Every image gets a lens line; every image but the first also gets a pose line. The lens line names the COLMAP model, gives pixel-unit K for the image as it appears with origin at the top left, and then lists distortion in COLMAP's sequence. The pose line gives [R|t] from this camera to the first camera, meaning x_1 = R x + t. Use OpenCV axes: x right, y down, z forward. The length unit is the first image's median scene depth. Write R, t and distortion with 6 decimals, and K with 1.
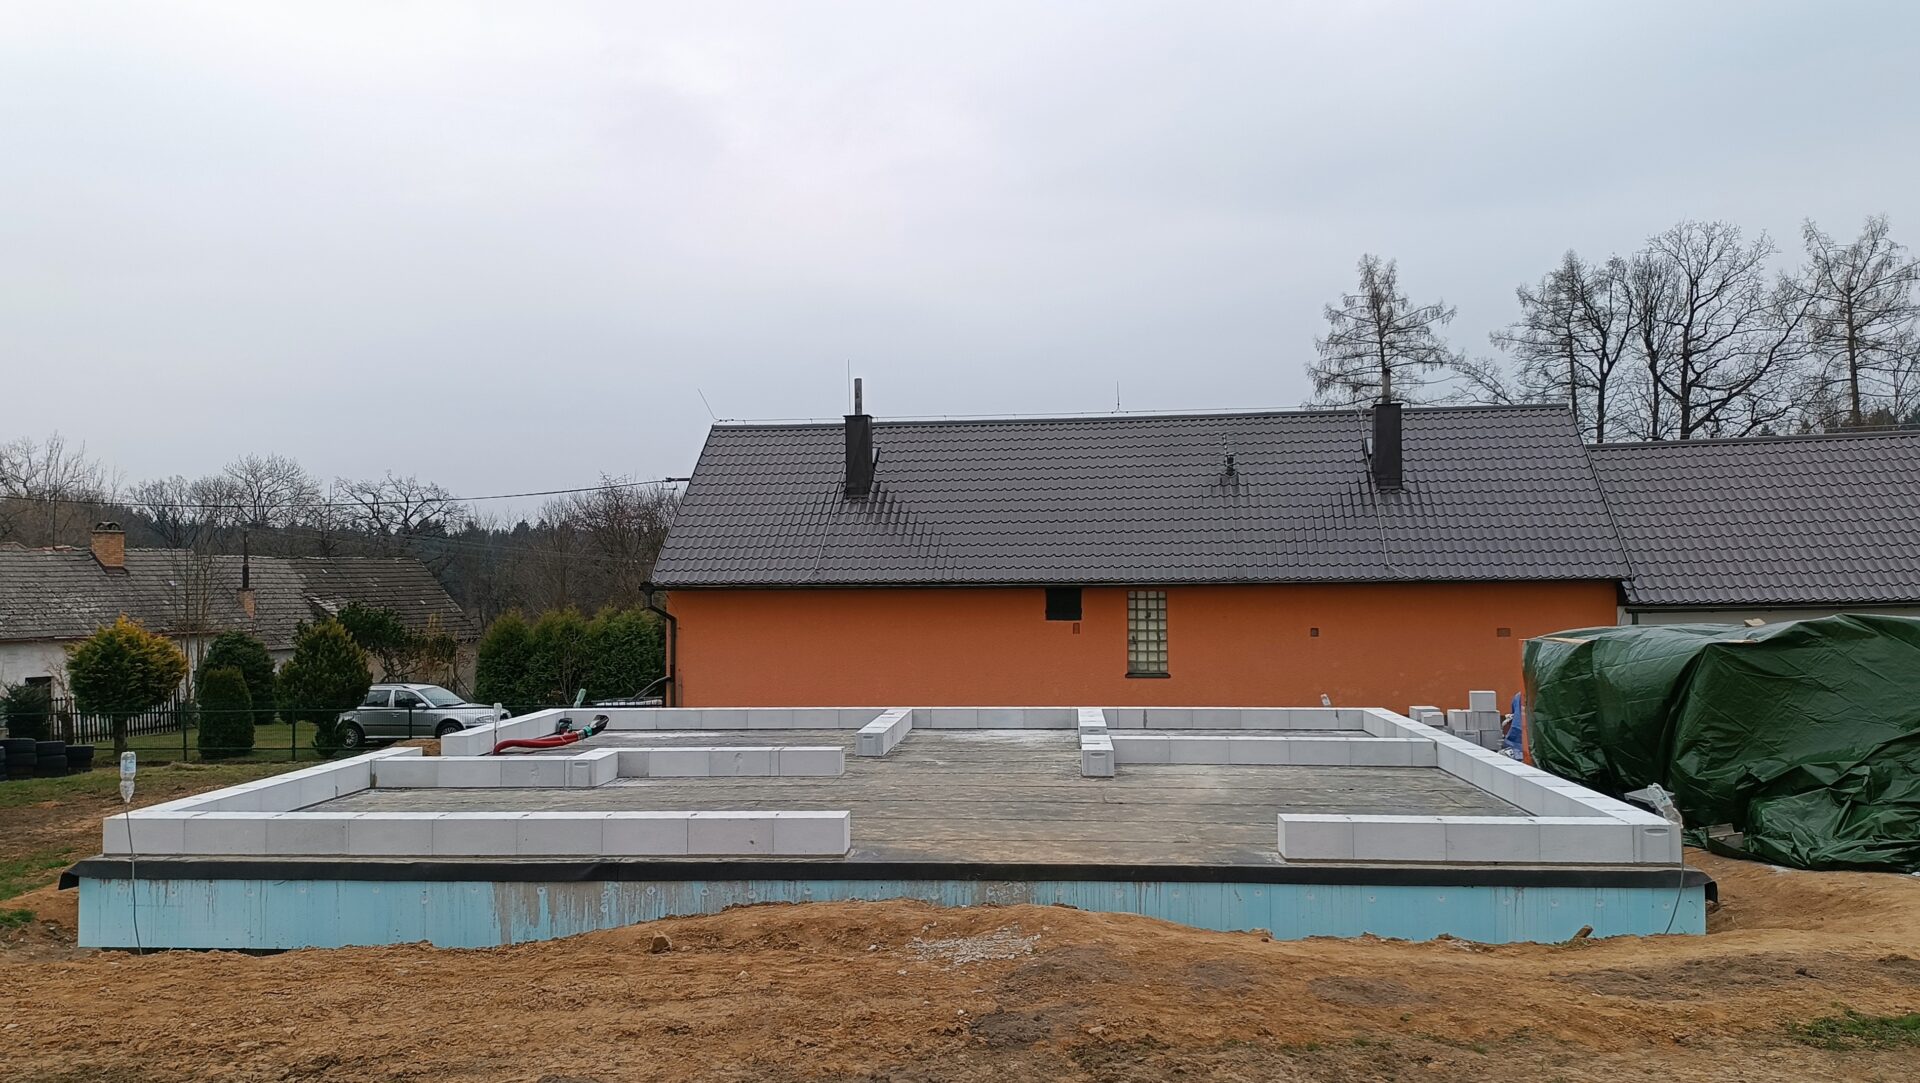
lens RADIAL K [[1426.4, 0, 960.0], [0, 1426.4, 541.5], [0, 0, 1]] dist [0.093522, -0.141951]
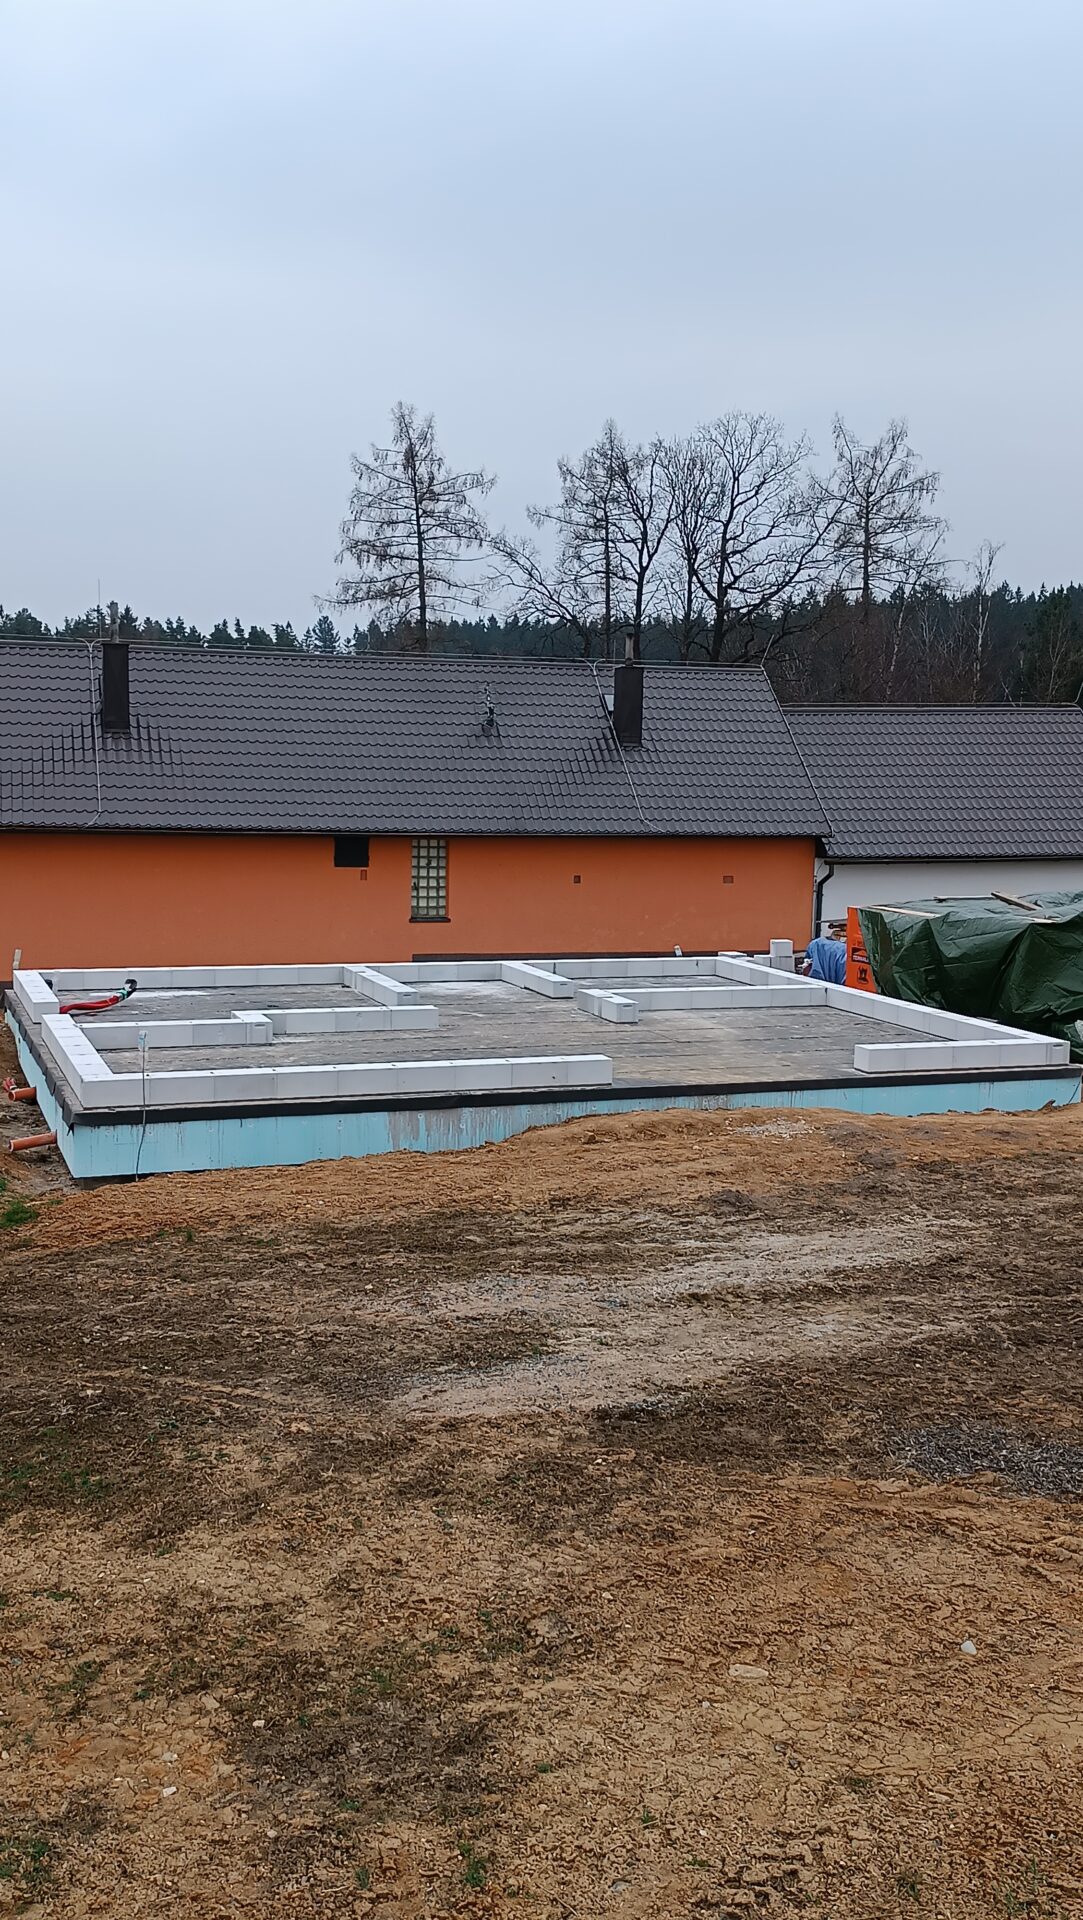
lens RADIAL K [[1809.8, 0, 515.4], [0, 1809.8, 933.7], [0, 0, 1]] dist [0.217285, -0.890653]
pose [[0.917557, -0.011514, 0.397438, -0.322160], [-0.039122, 0.992116, 0.119064, -0.054575], [-0.395675, -0.124796, 0.909872, -0.229430]]
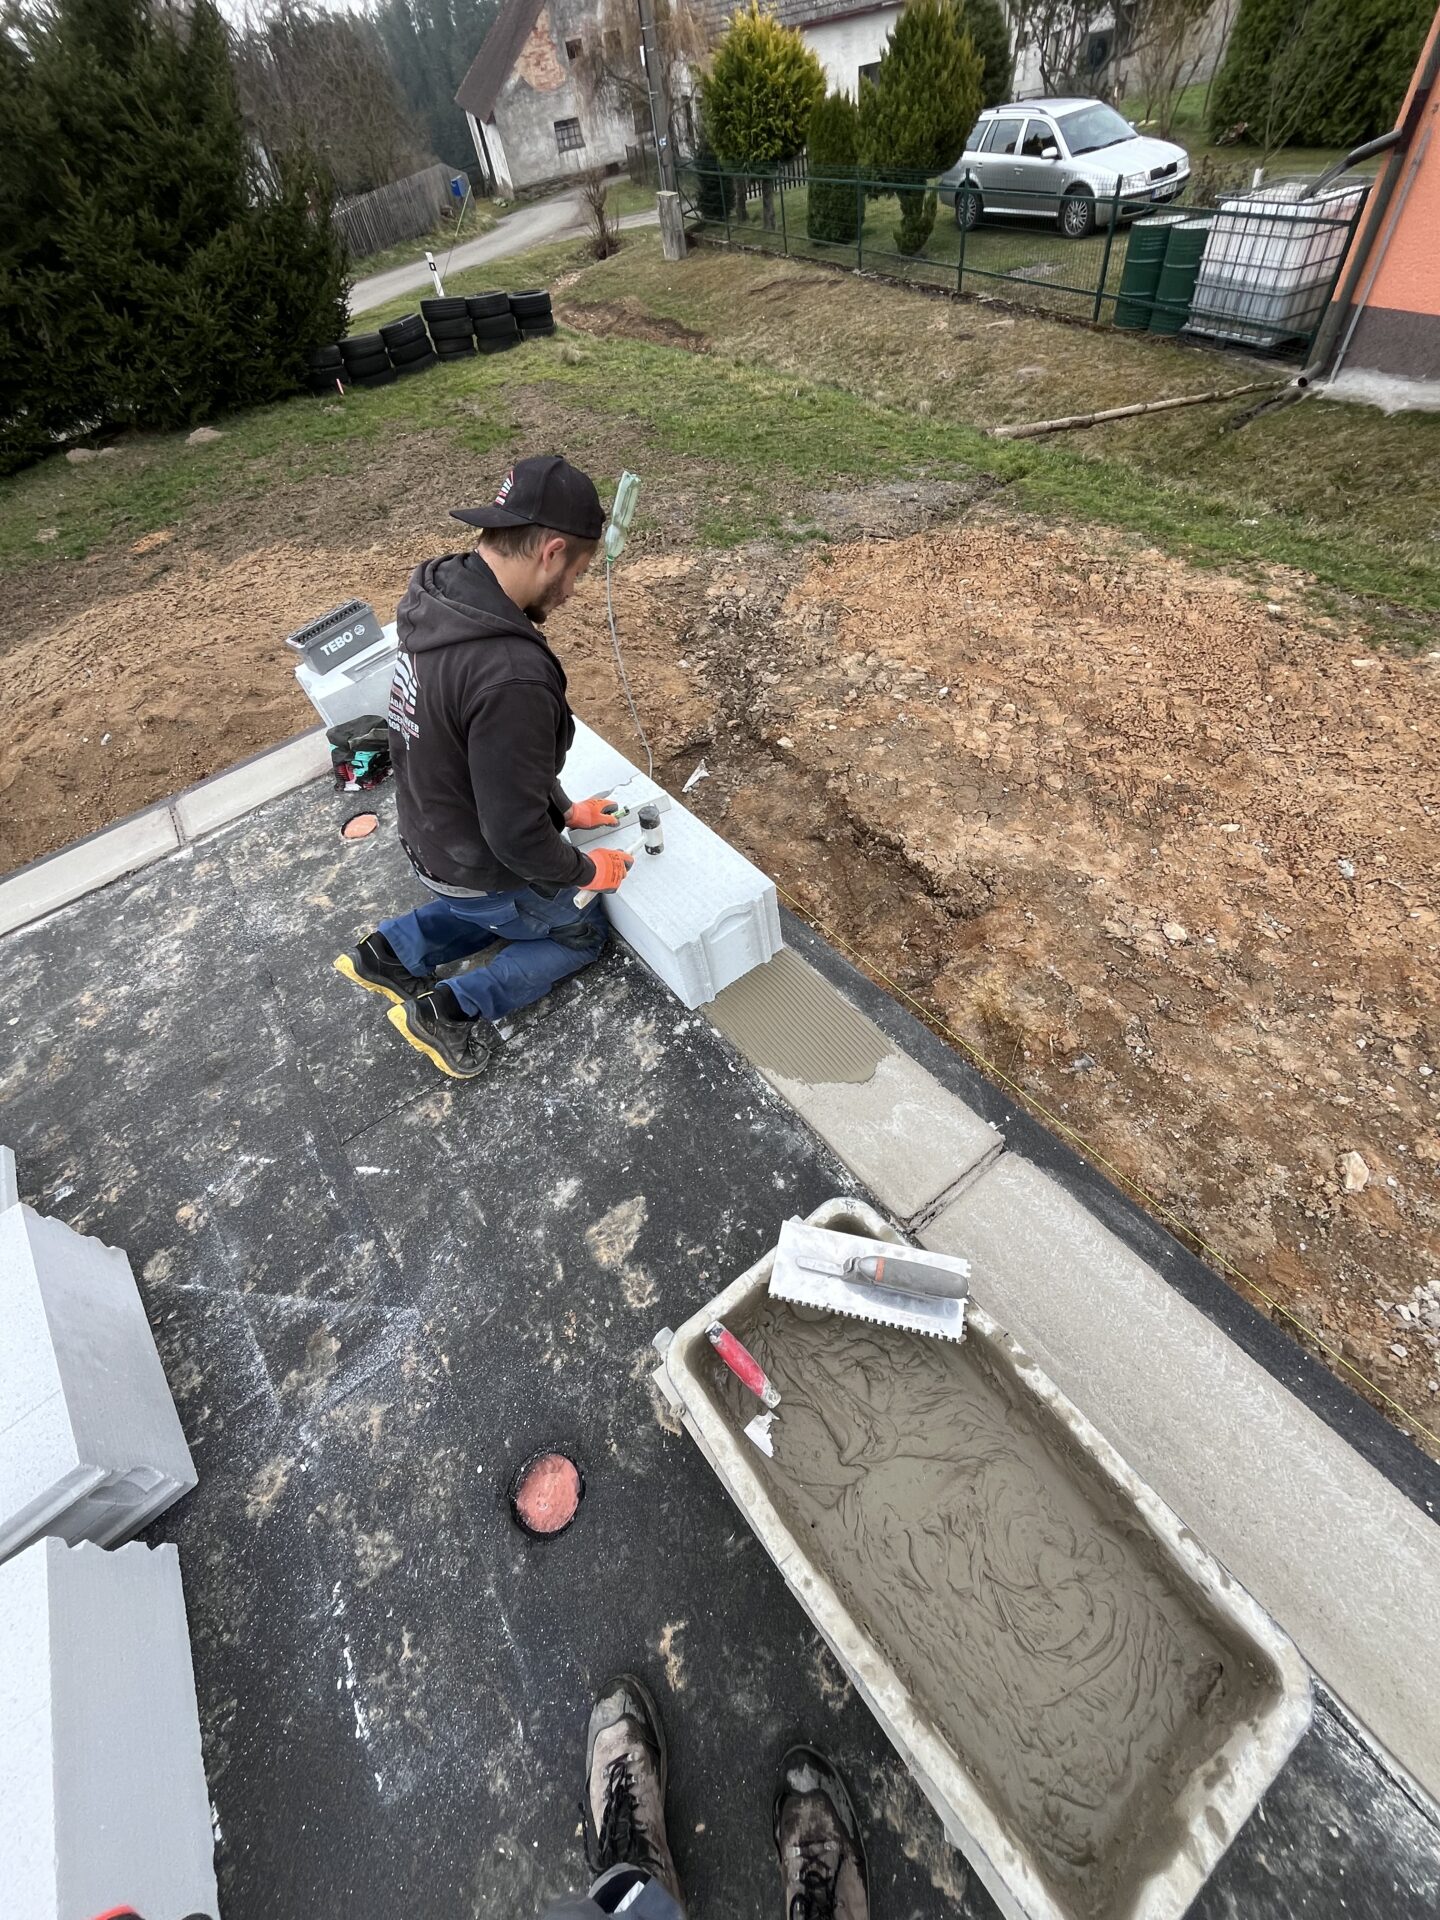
lens RADIAL K [[777.9, 0, 719.2], [0, 777.9, 955.0], [0, 0, 1]] dist [-0.003989, -0.000207]
pose [[0.646525, 0.541367, -0.537519, -0.082723], [0.158604, 0.593804, 0.788823, 0.029337], [0.746224, -0.595247, 0.298046, 0.645180]]
